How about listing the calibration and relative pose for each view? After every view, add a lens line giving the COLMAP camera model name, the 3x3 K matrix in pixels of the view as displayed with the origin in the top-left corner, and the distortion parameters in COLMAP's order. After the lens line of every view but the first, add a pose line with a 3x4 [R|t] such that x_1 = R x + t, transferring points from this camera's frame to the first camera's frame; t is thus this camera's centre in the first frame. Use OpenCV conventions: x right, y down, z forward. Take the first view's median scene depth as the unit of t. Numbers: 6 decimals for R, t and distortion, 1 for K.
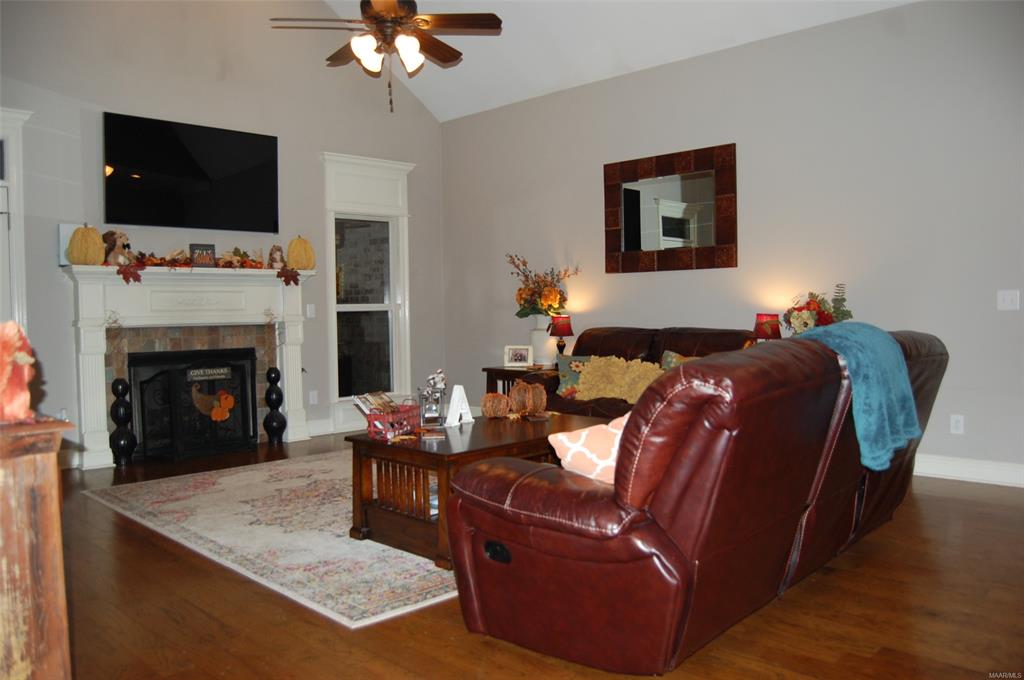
lens RADIAL K [[806.0, 0, 512.0], [0, 806.0, 340.0], [0, 0, 1]] dist [-0.098623, 0.046014]
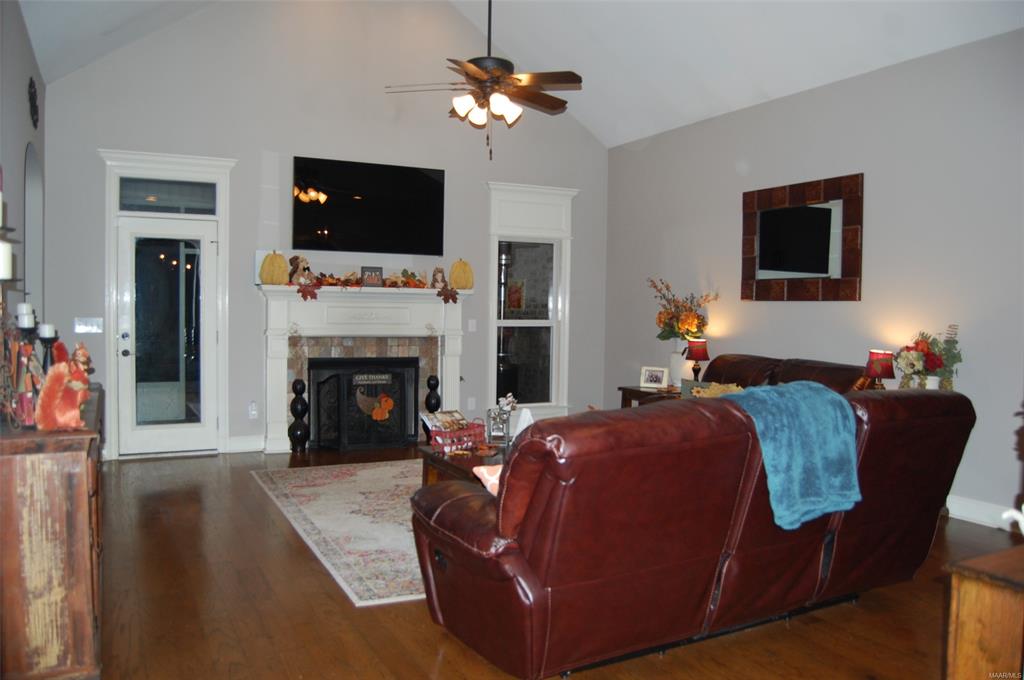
lens RADIAL K [[806.0, 0, 512.0], [0, 806.0, 340.0], [0, 0, 1]] dist [-0.098623, 0.046014]
pose [[0.947293, 0.042410, -0.317548, 0.185326], [-0.042174, 0.999081, 0.007620, -0.032463], [0.317580, 0.006174, 0.948212, -0.046496]]
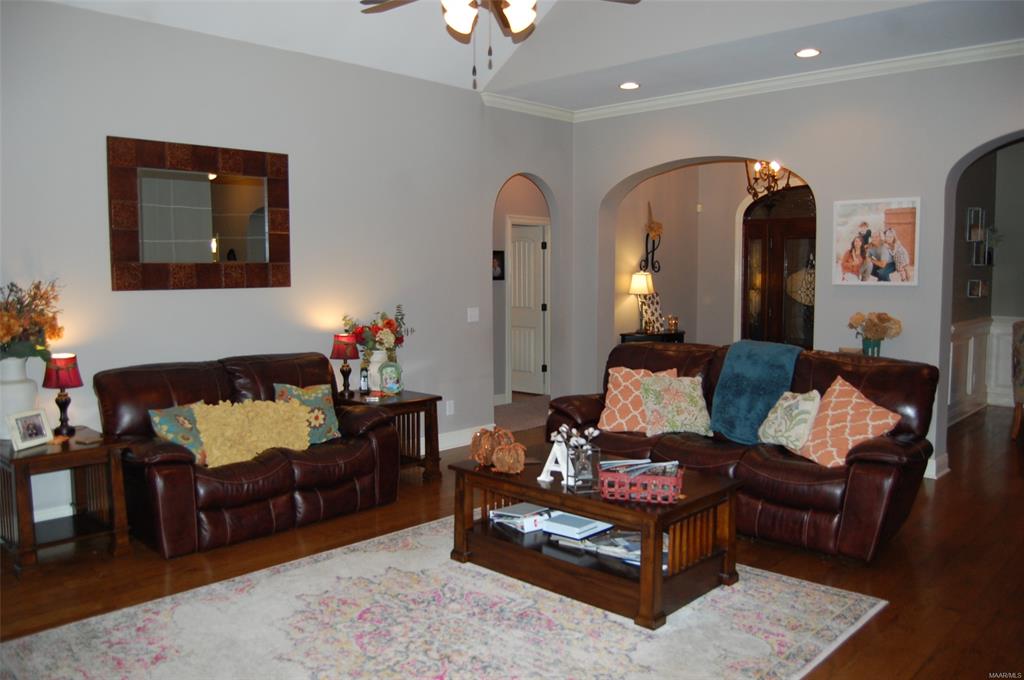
lens RADIAL K [[806.0, 0, 512.0], [0, 806.0, 340.0], [0, 0, 1]] dist [-0.098623, 0.046014]
pose [[-0.013938, -0.068425, 0.997559, -0.659423], [0.044366, 0.996631, 0.068982, -0.080669], [-0.998918, 0.045219, -0.010855, 0.739823]]
